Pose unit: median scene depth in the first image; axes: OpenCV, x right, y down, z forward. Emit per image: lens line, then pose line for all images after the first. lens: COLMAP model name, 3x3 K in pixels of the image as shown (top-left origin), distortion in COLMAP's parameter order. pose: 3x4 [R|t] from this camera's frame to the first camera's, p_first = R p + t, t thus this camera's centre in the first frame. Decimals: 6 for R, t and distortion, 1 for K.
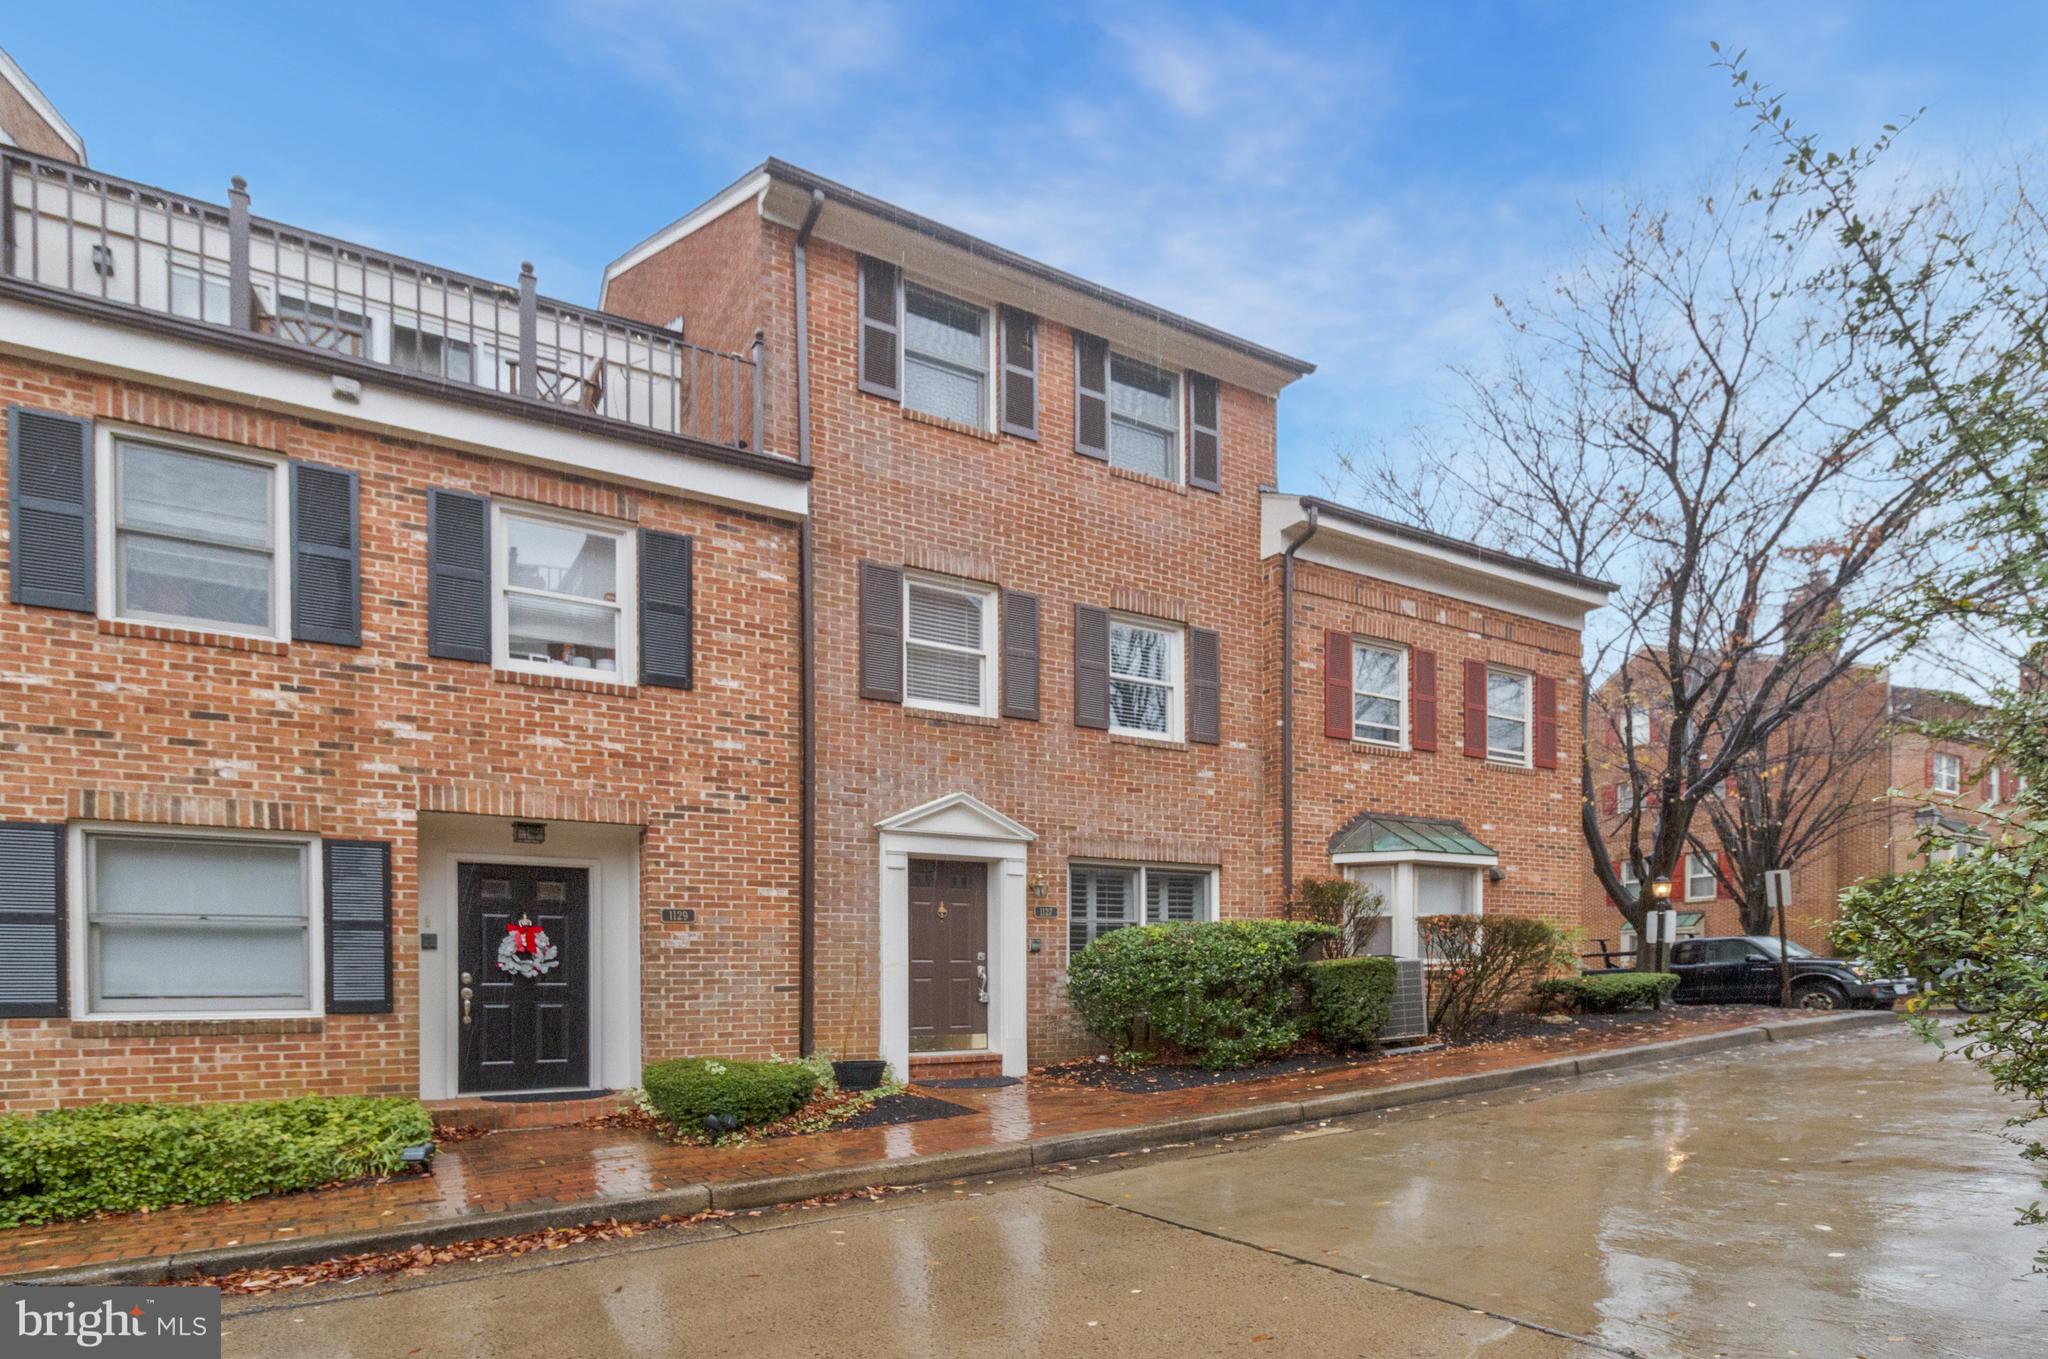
lens RADIAL K [[966.4, 0, 1024.0], [0, 966.4, 679.5], [0, 0, 1]] dist [-0.002498, -0.000581]
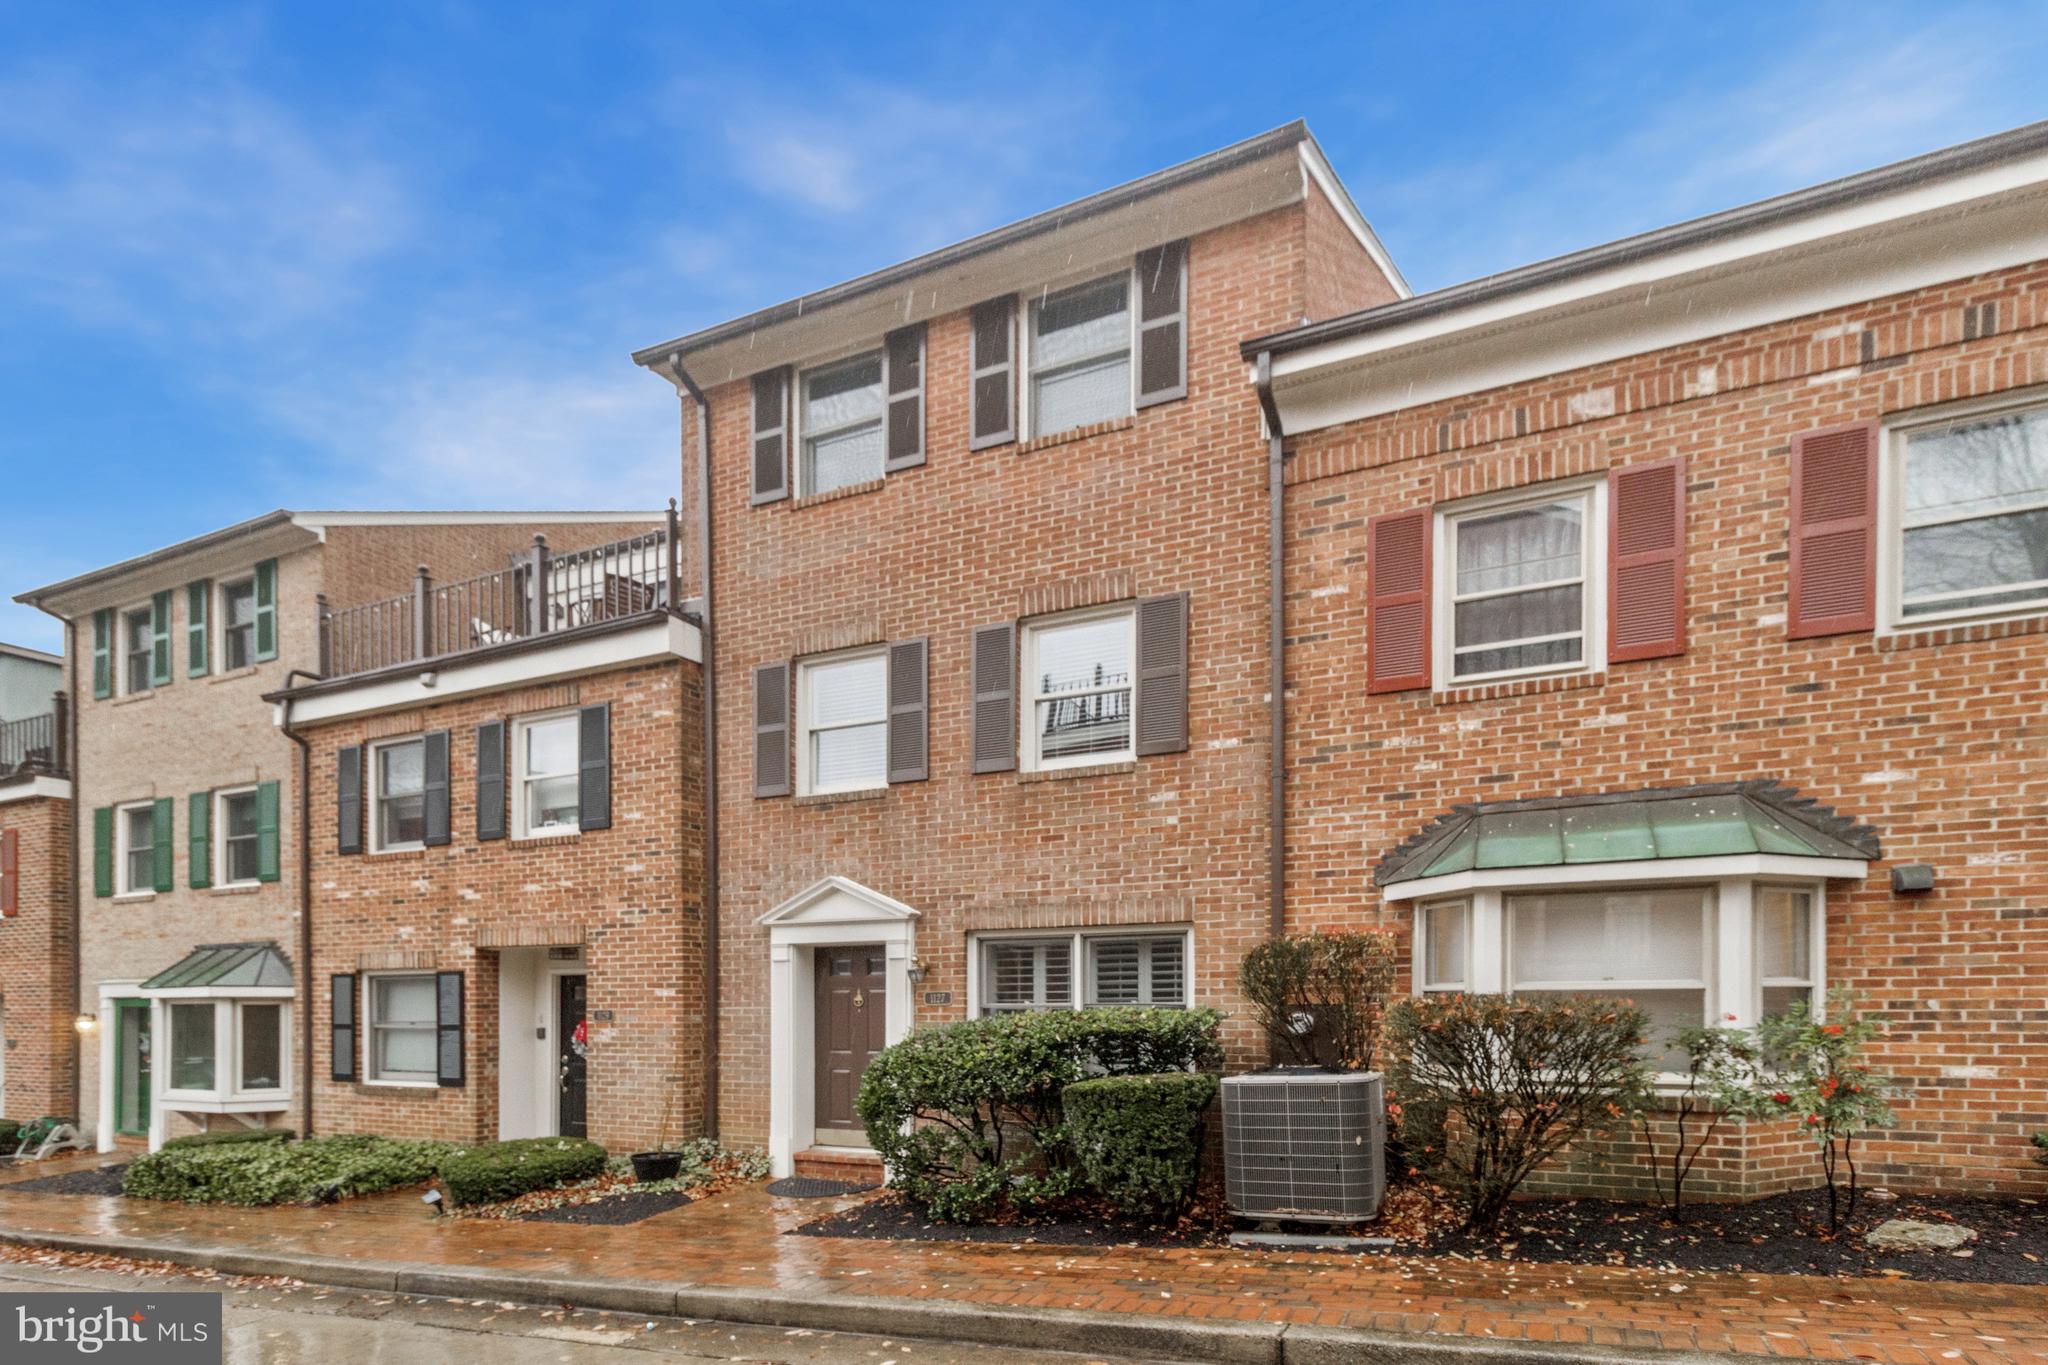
lens RADIAL K [[923.6, 0, 959.9], [0, 923.6, 750.2], [0, 0, 1]] dist [0.009019, -0.000135]
pose [[0.618247, -0.210443, -0.757287, 0.767414], [0.232799, 0.969286, -0.079299, 0.102767], [0.750716, -0.127270, 0.648250, 0.546116]]
